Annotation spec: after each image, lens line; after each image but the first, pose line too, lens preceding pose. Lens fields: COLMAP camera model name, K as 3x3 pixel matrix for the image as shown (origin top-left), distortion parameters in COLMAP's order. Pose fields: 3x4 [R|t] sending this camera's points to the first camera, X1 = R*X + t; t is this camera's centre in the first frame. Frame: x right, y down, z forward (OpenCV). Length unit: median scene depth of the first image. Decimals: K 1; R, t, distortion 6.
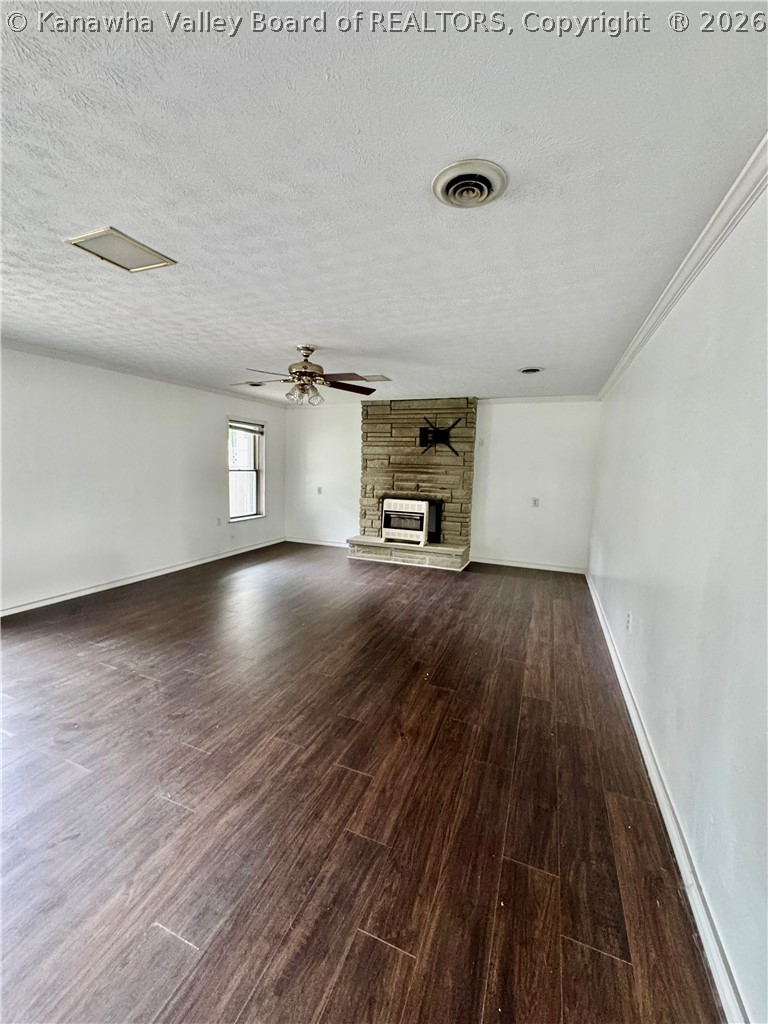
lens RADIAL K [[407.1, 0, 356.8], [0, 407.1, 513.4], [0, 0, 1]] dist [-0.000541, -0.000079]
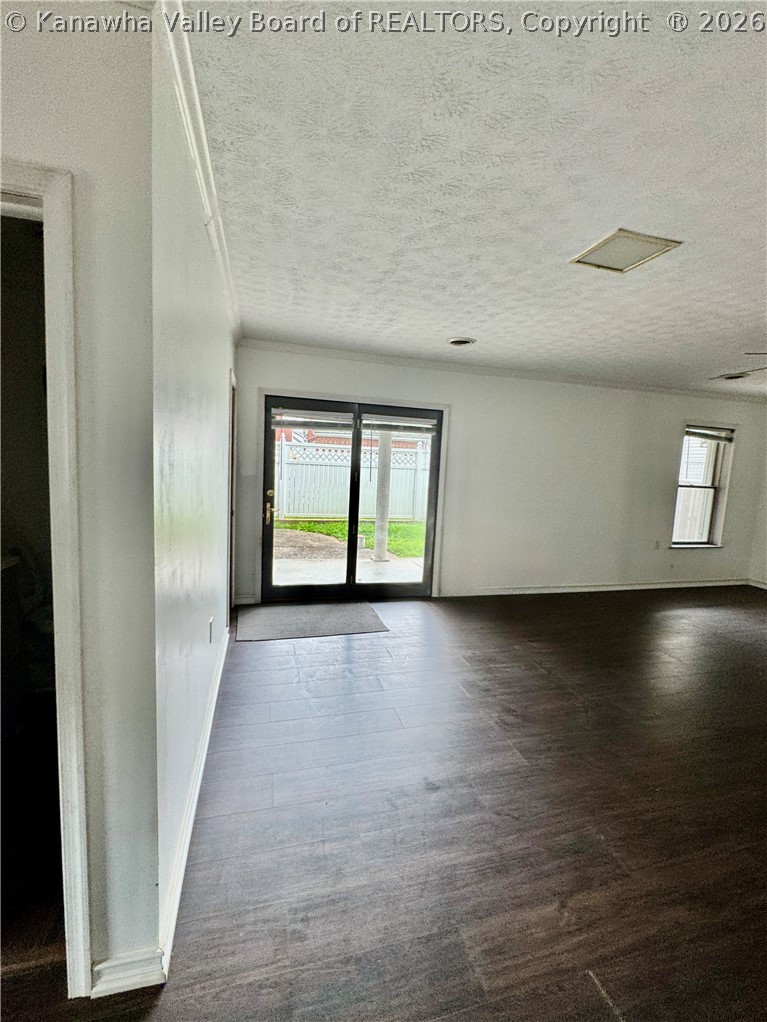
lens RADIAL K [[406.3, 0, 356.4], [0, 406.3, 512.4], [0, 0, 1]] dist [-0.000541, -0.000079]
pose [[0.636241, 0.078054, -0.767532, -0.146851], [-0.117415, 0.993076, 0.003660, 0.036185], [0.762503, 0.087791, 0.641000, -0.041628]]
